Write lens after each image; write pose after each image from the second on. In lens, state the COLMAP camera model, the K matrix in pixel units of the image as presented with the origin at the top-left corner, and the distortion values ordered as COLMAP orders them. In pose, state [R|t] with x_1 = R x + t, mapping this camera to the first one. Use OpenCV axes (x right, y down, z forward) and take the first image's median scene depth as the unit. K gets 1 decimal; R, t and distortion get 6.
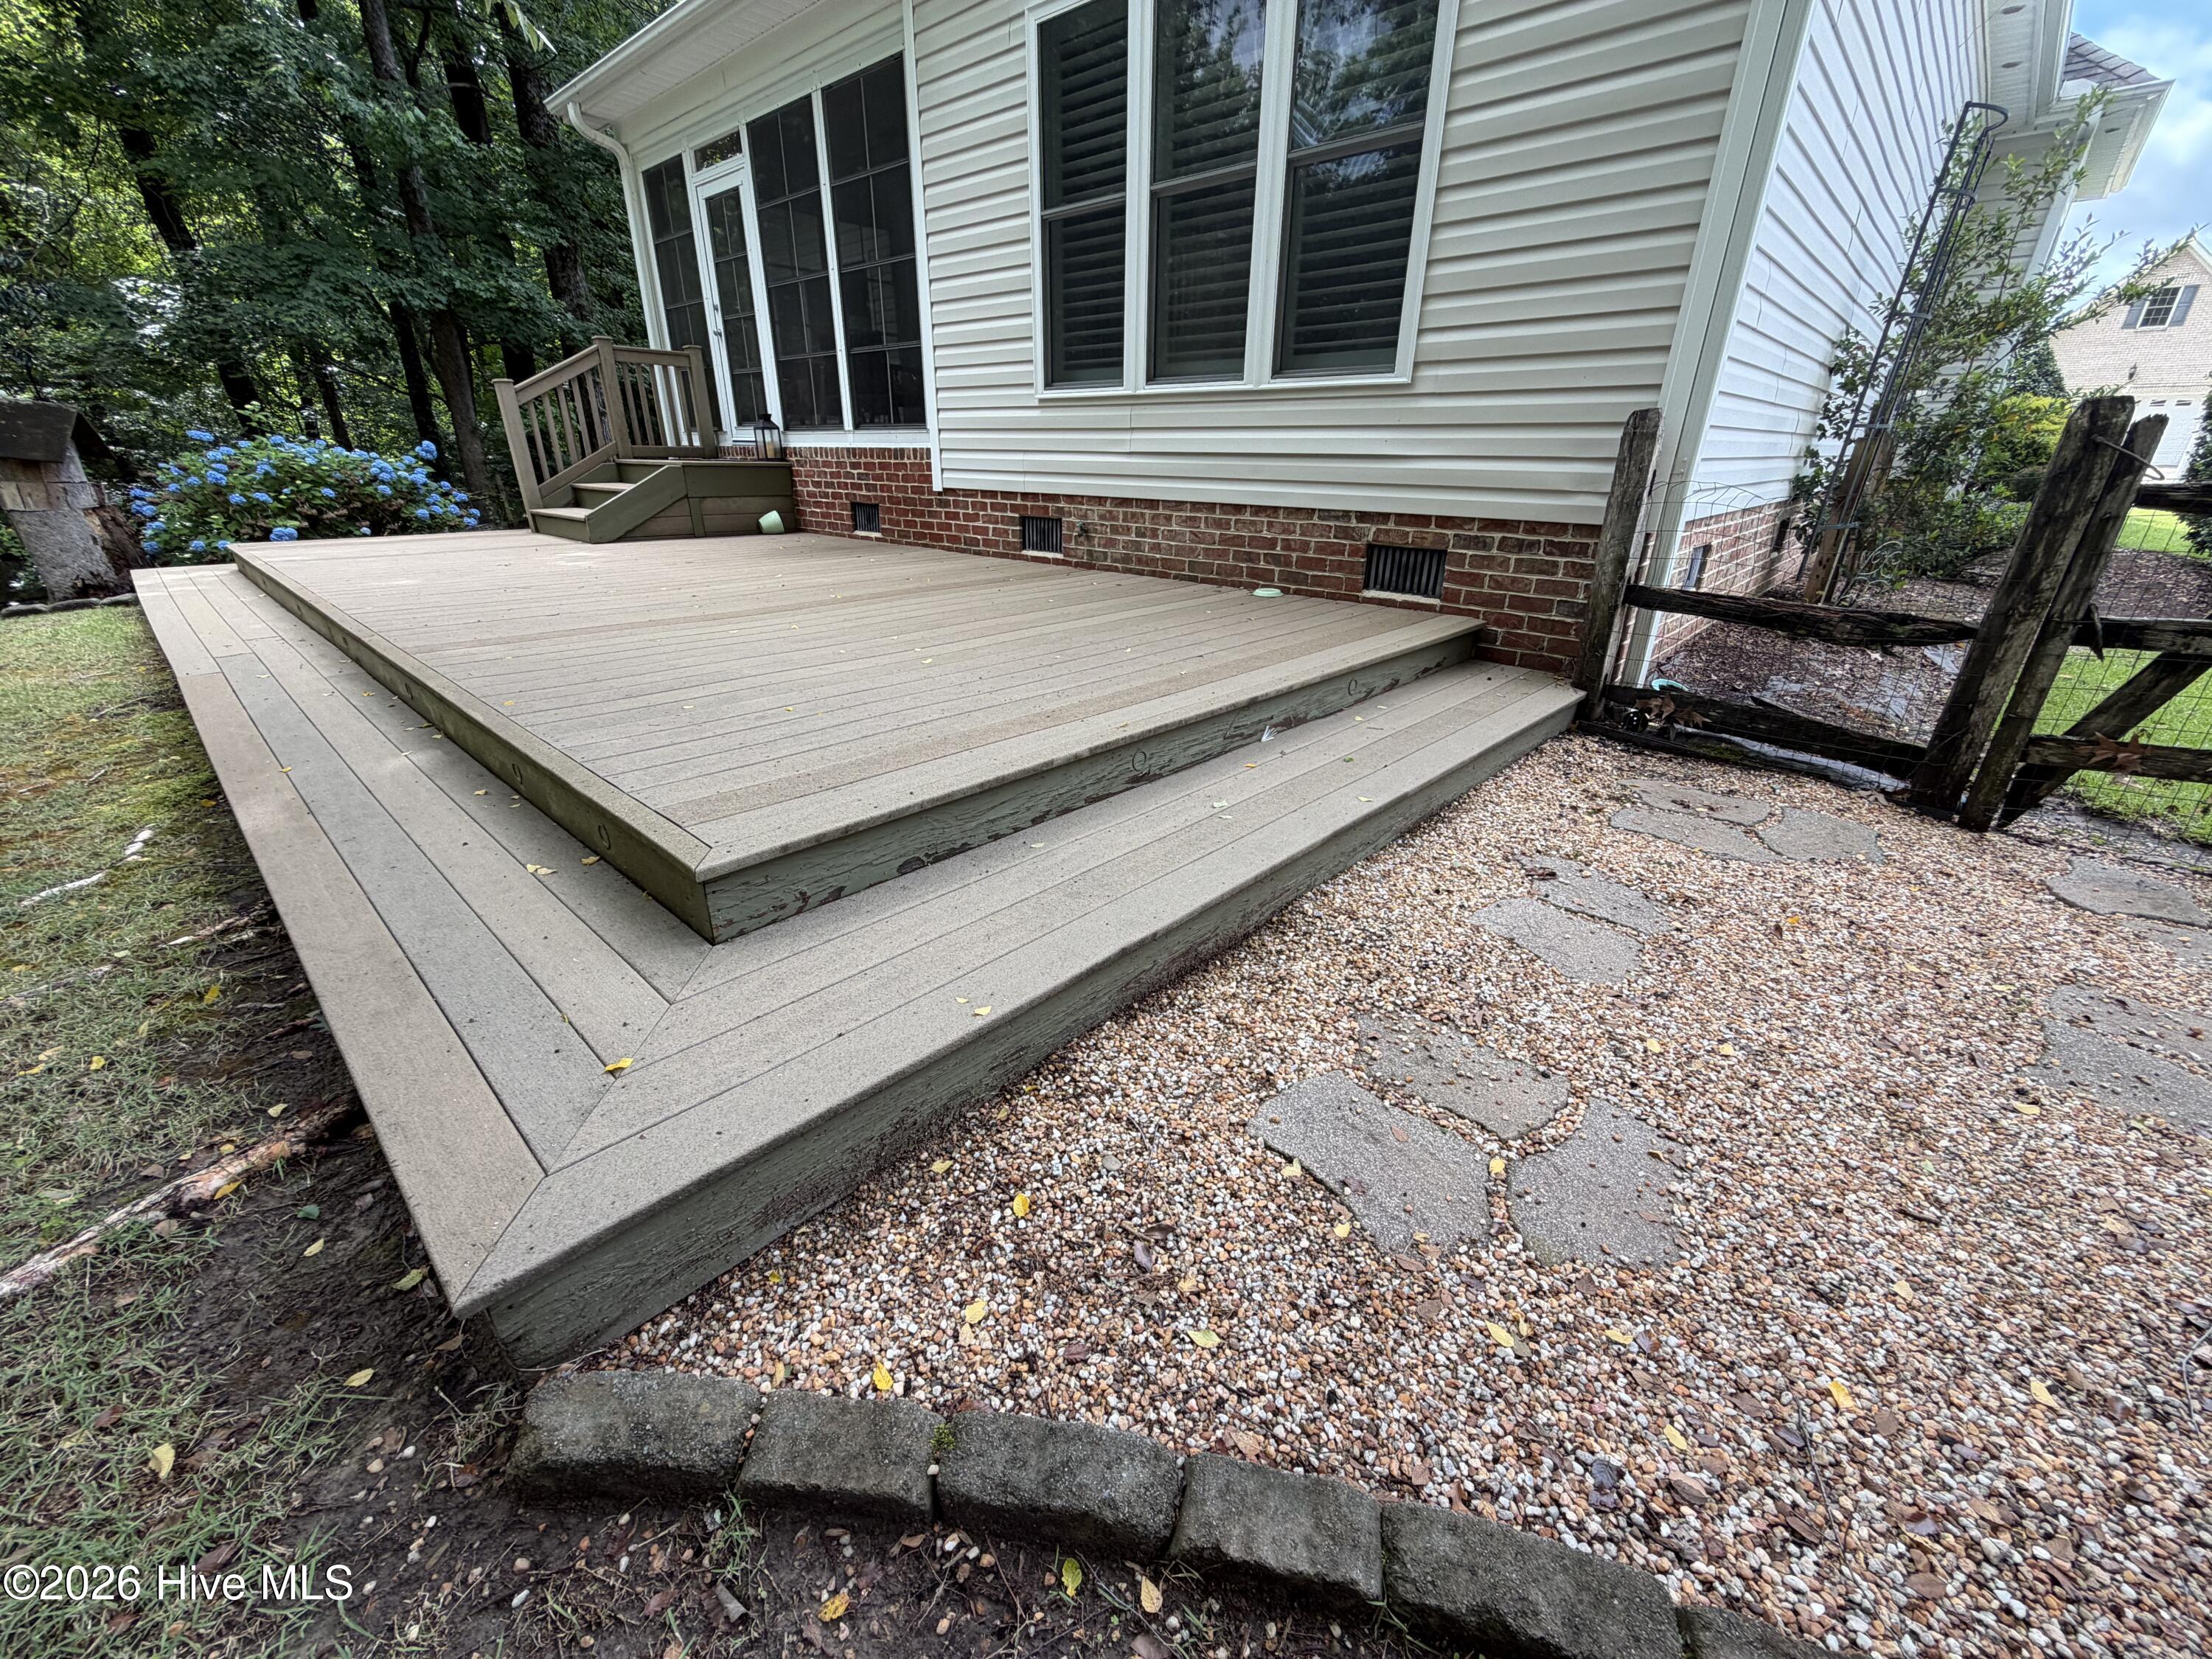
lens RADIAL K [[881.6, 0, 1106.0], [0, 881.6, 829.8], [0, 0, 1]] dist [0.001235, 0.000023]
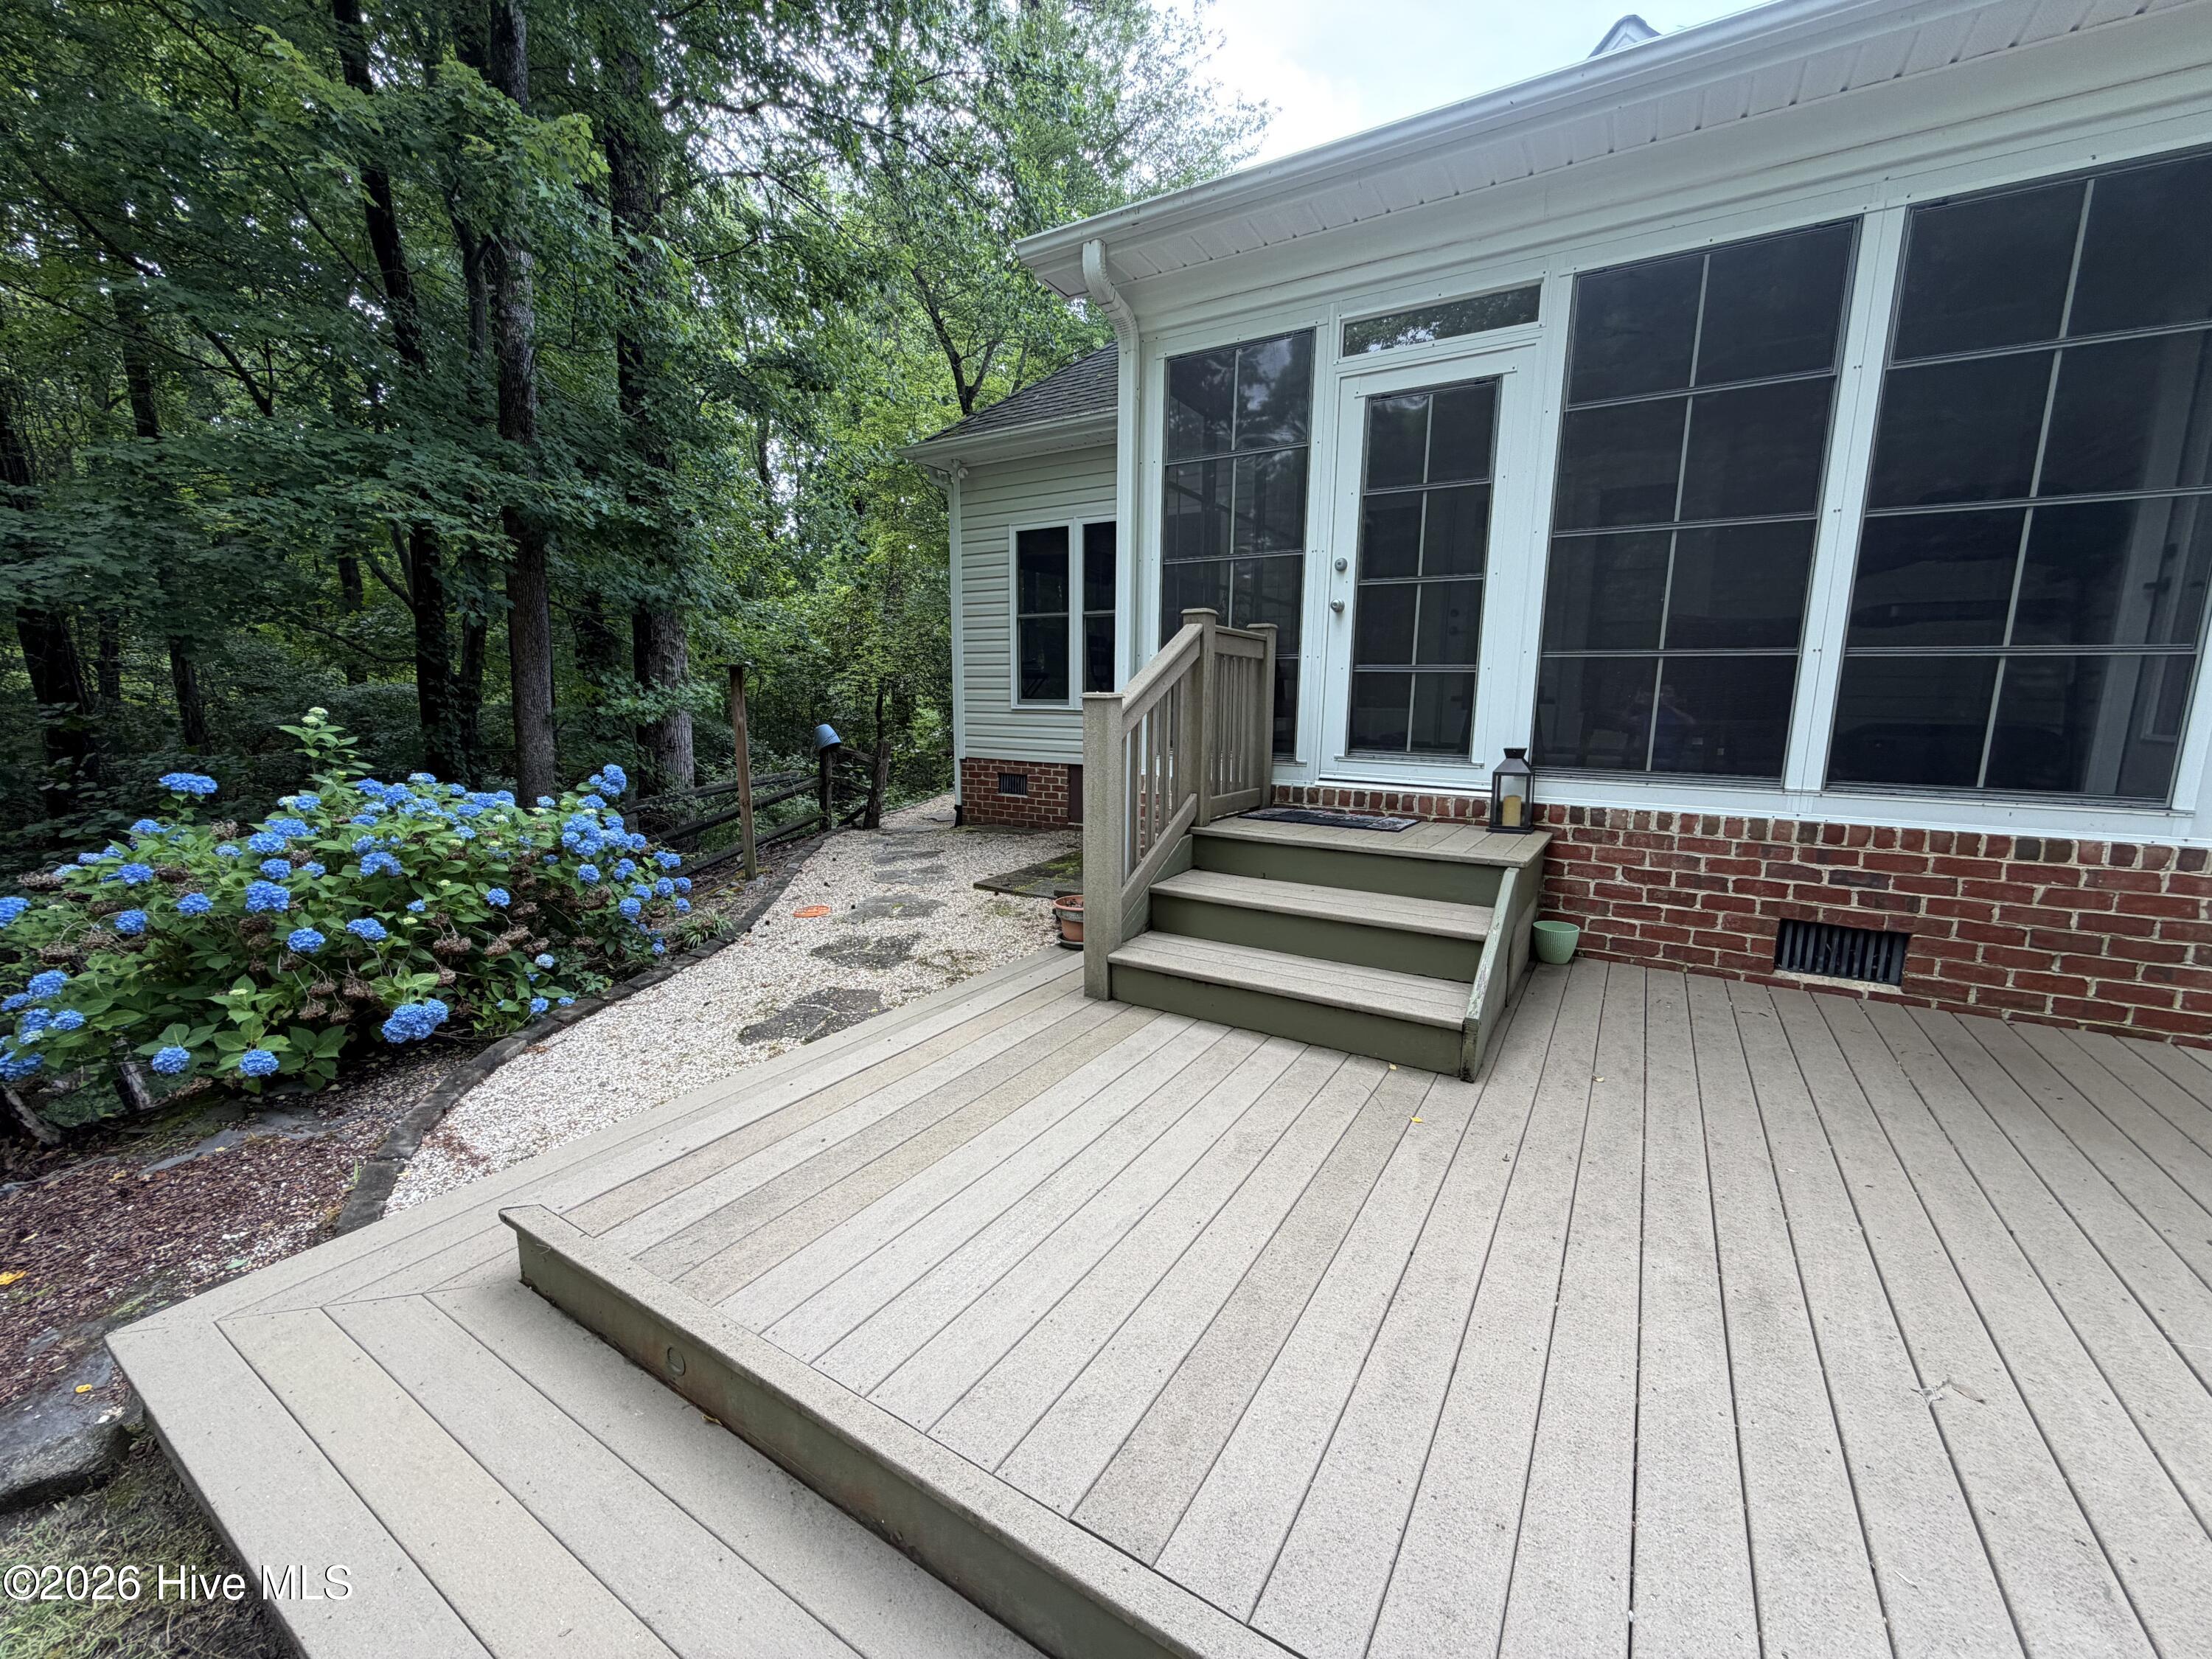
lens RADIAL K [[881.6, 0, 1105.4], [0, 881.6, 832.2], [0, 0, 1]] dist [0.001235, 0.000023]
pose [[0.979772, -0.026427, 0.198364, -0.762605], [0.073951, 0.968891, -0.236182, -0.325815], [-0.185952, 0.246073, 0.951247, 0.571442]]
